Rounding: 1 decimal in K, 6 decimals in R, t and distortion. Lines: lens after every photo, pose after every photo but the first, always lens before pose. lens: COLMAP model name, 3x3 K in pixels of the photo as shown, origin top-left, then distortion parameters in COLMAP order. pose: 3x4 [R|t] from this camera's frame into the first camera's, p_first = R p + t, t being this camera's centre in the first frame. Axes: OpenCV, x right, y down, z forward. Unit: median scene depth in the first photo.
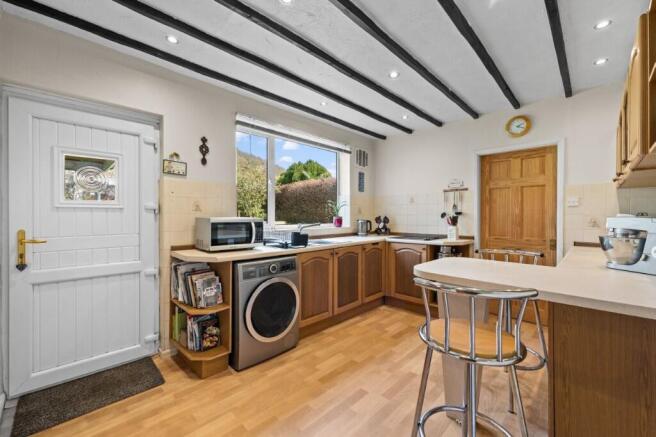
lens RADIAL K [[269.6, 0, 326.7], [0, 269.6, 214.8], [0, 0, 1]] dist [0.003287, 0.000231]
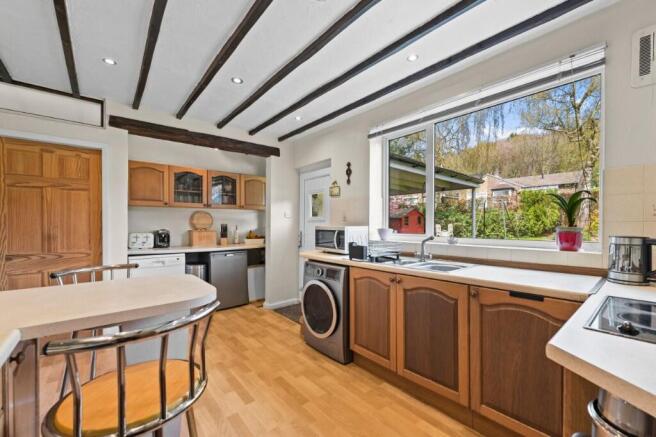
lens RADIAL K [[269.6, 0, 326.4], [0, 269.6, 225.3], [0, 0, 1]] dist [0.003287, 0.000231]
pose [[-0.090172, -0.000277, -0.995926, 0.846245], [-0.000571, 1.000000, -0.000226, 0.006839], [0.995926, 0.000548, -0.090172, 1.057130]]
